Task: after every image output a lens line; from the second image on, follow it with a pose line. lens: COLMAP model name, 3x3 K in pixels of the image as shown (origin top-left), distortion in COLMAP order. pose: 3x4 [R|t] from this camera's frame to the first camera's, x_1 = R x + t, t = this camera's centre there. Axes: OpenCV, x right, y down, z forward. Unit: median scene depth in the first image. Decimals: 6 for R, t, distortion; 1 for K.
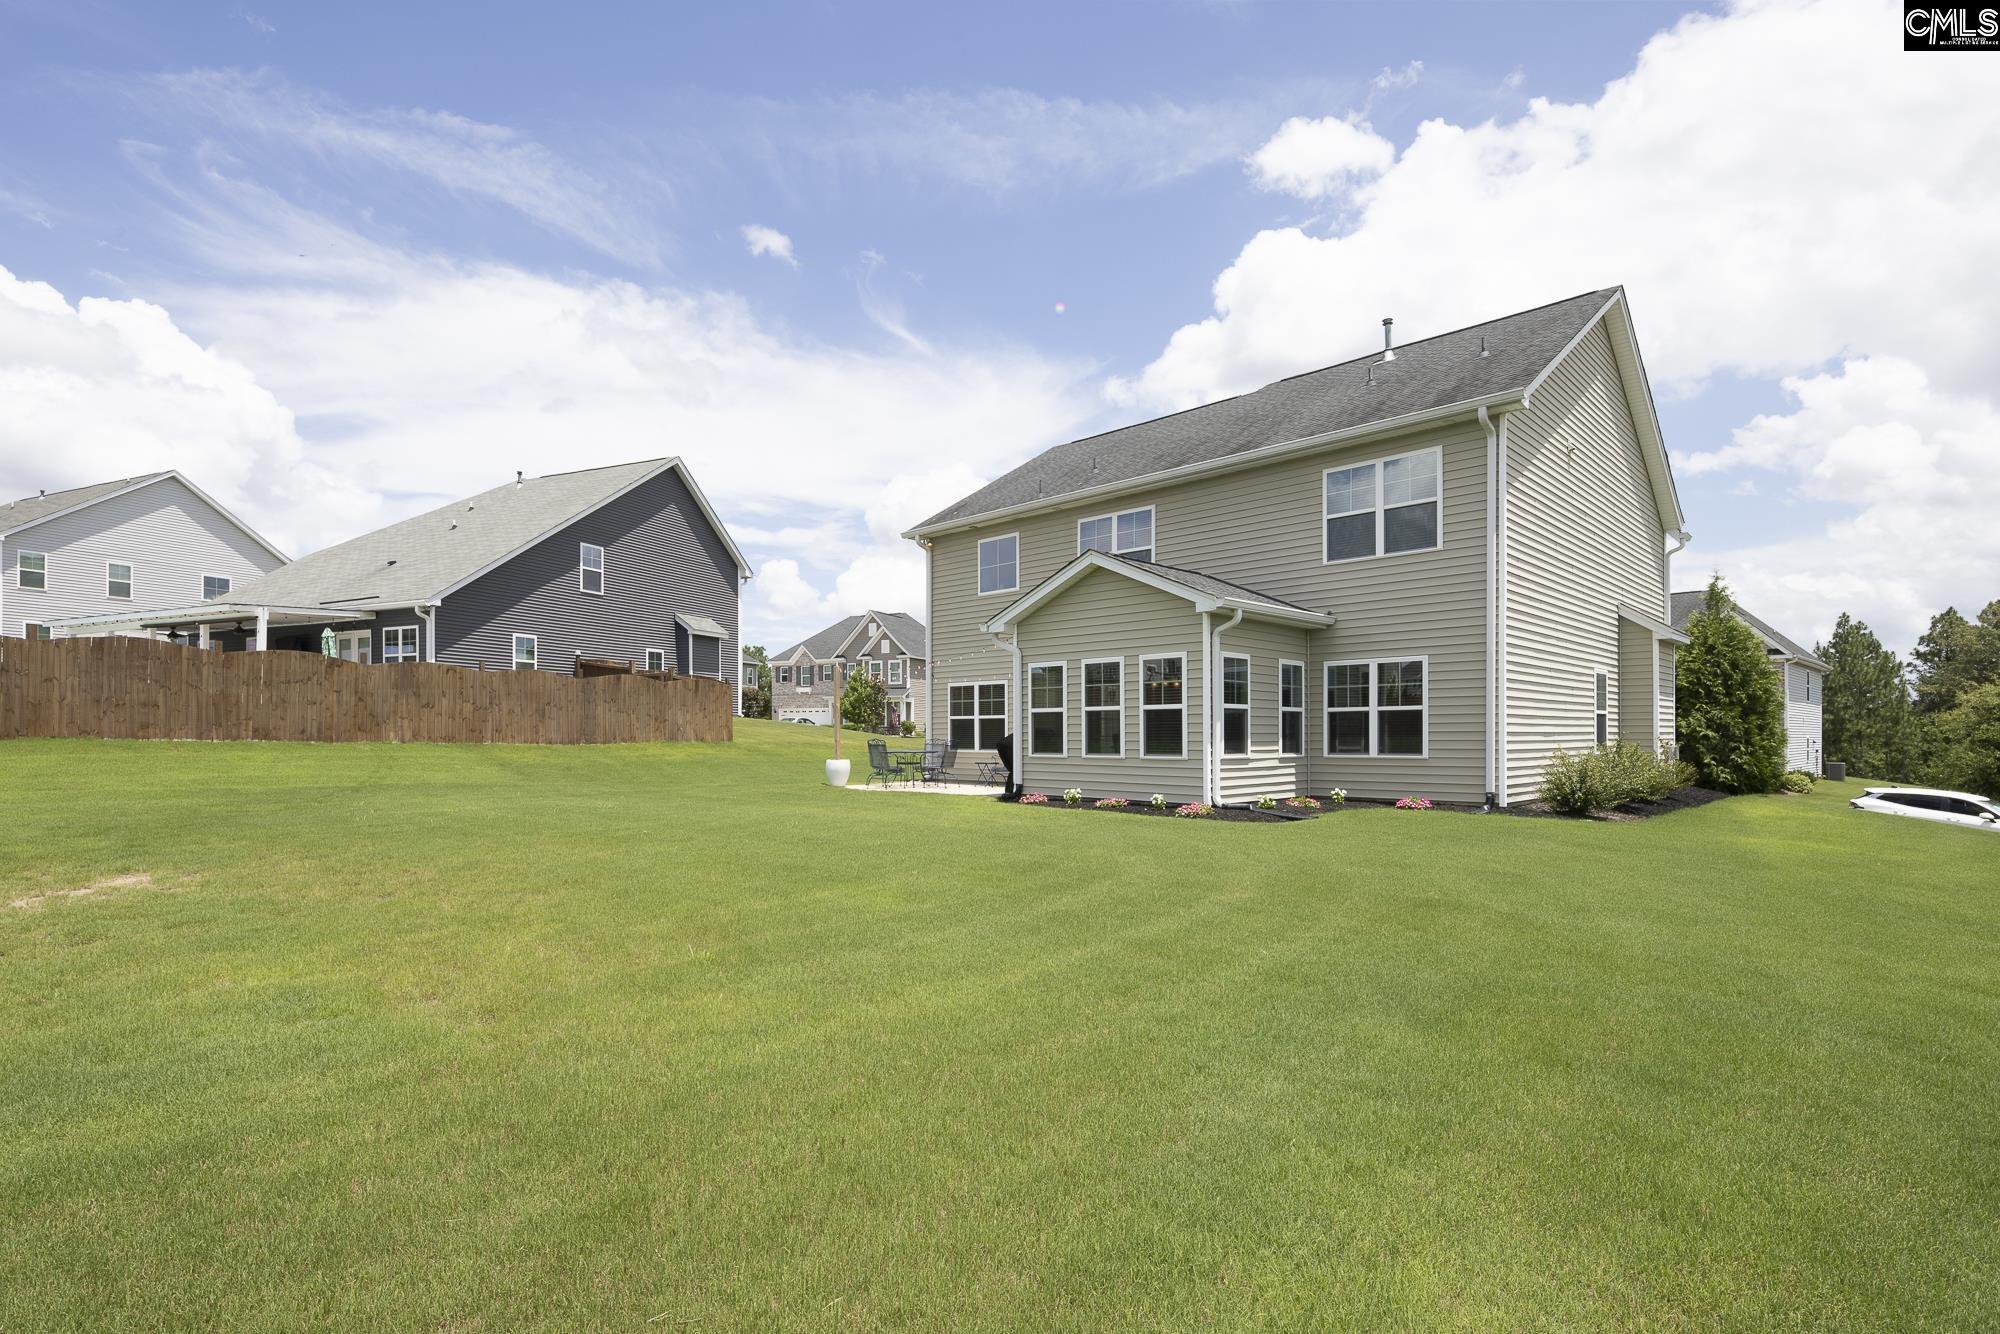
lens RADIAL K [[962.3, 0, 990.7], [0, 962.3, 743.1], [0, 0, 1]] dist [0.003964, -0.004086]
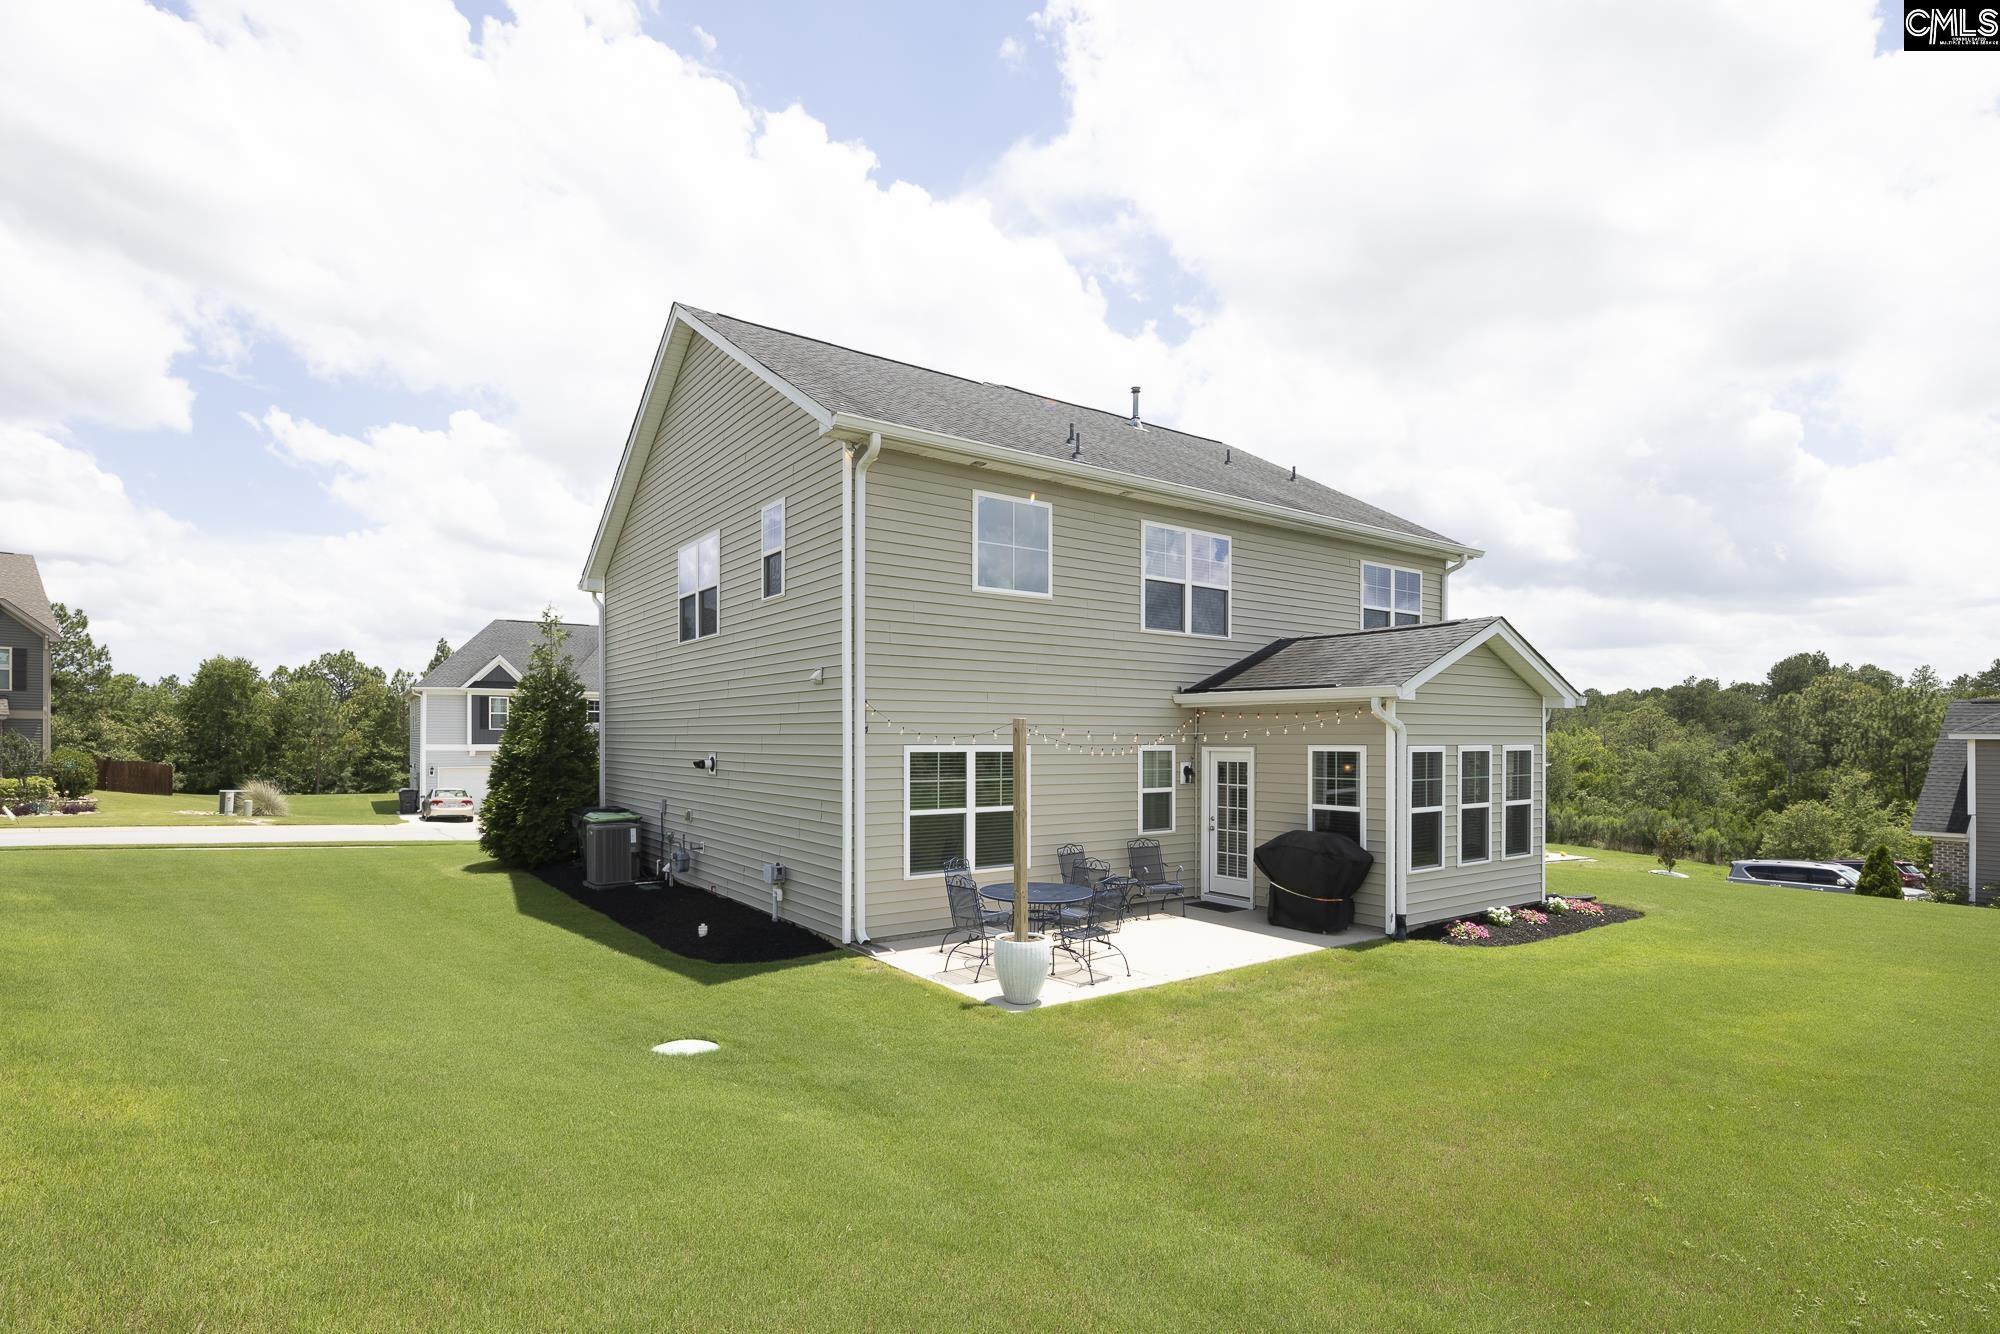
lens RADIAL K [[962.3, 0, 1000.3], [0, 962.3, 727.8], [0, 0, 1]] dist [0.003964, -0.004086]
pose [[0.183216, 0.013405, 0.982981, -0.740415], [0.004215, 0.999887, -0.014421, -0.088658], [-0.983064, 0.006785, 0.183138, 1.188353]]
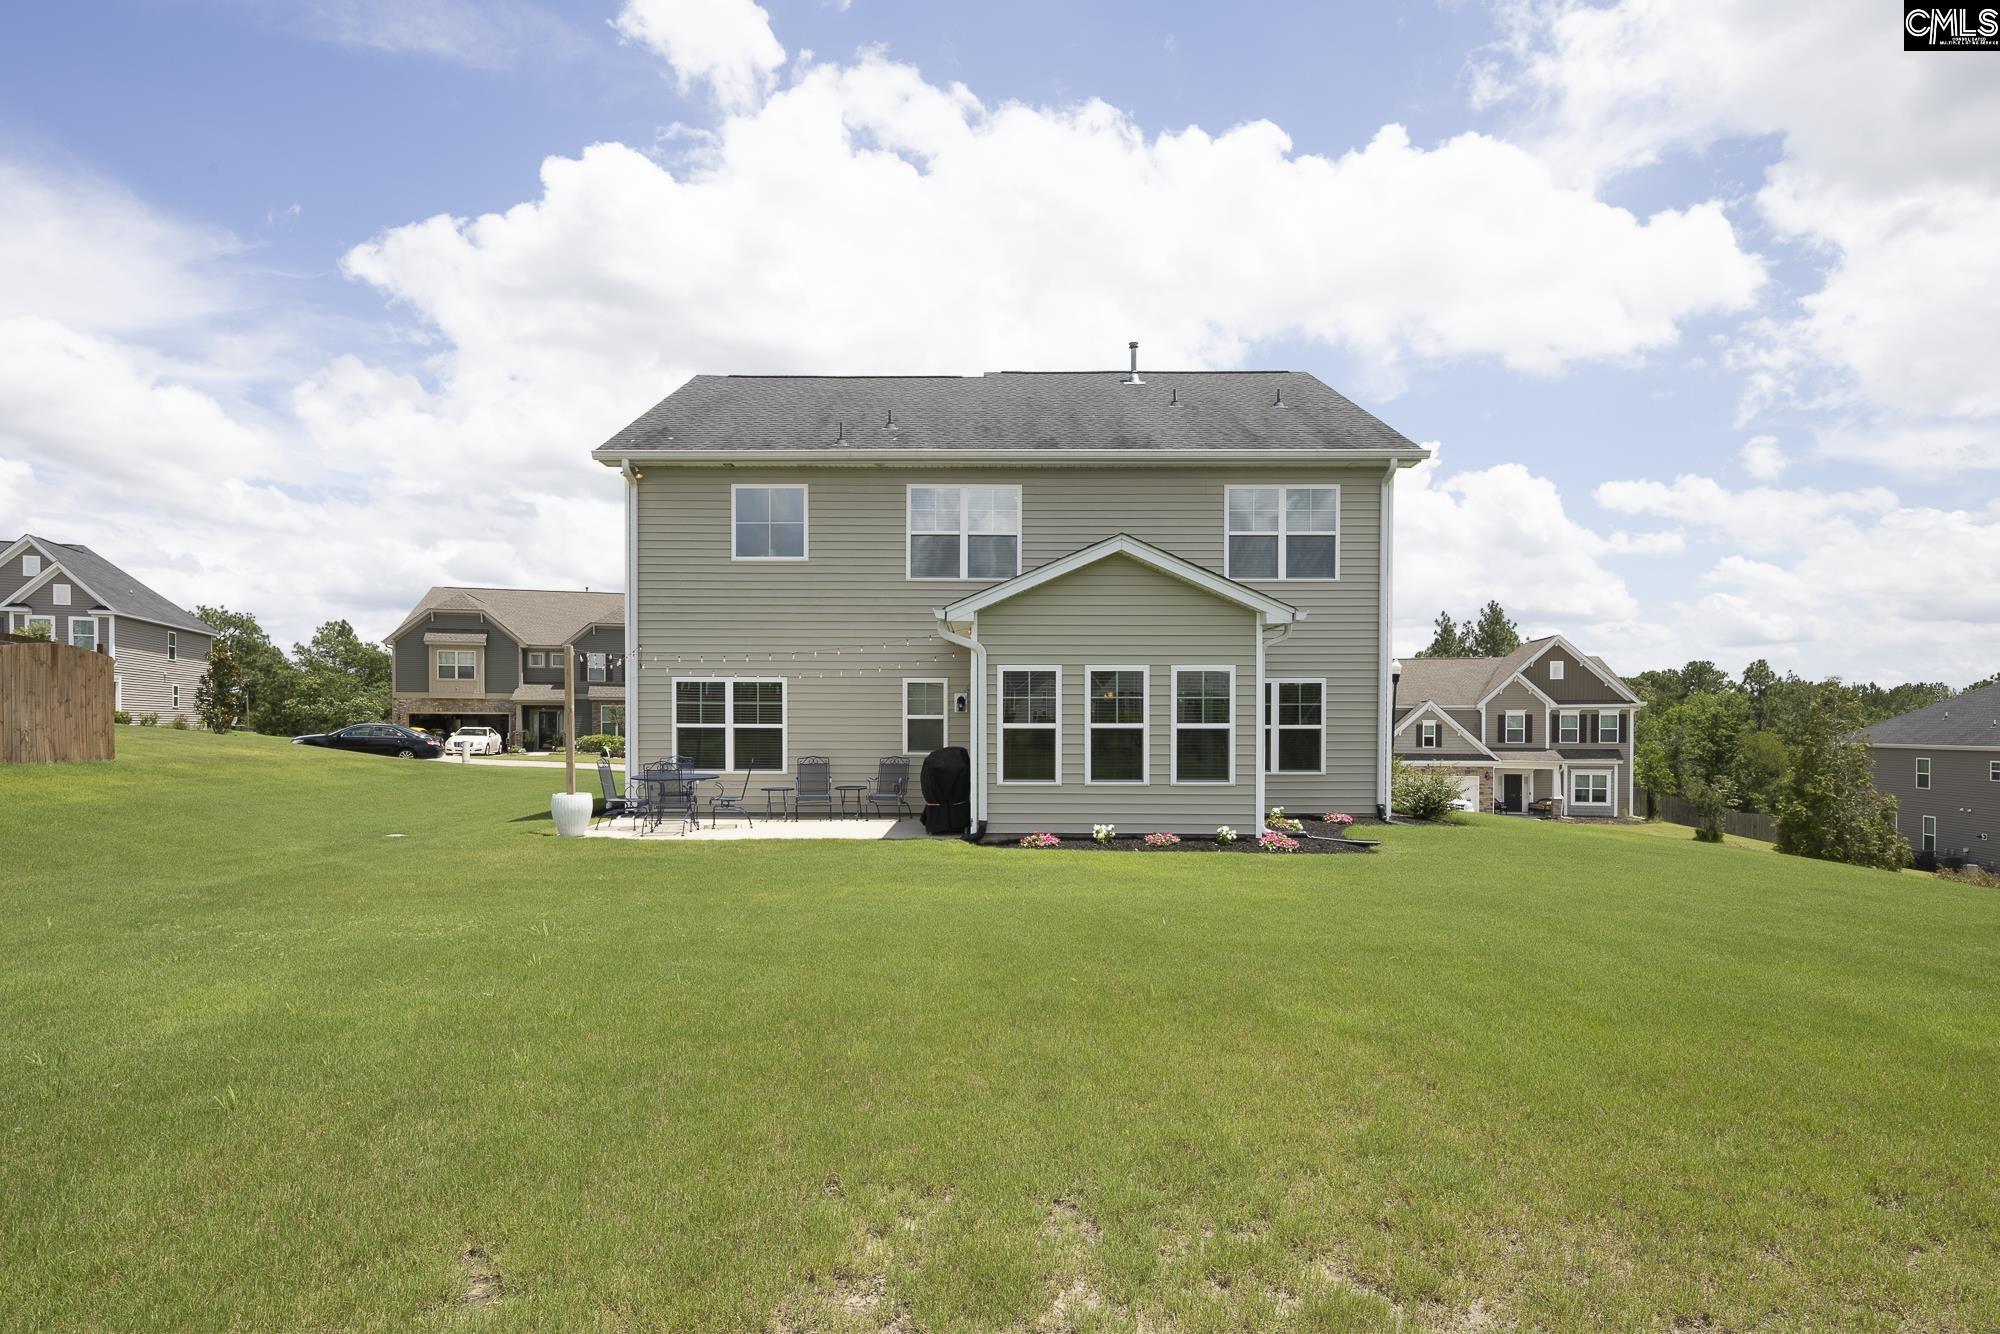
lens RADIAL K [[962.3, 0, 983.0], [0, 962.3, 737.2], [0, 0, 1]] dist [0.003964, -0.004086]
pose [[0.716810, -0.004560, 0.697254, -0.520138], [0.001637, 0.999987, 0.004857, -0.028762], [-0.697267, -0.002341, 0.716808, 0.458629]]
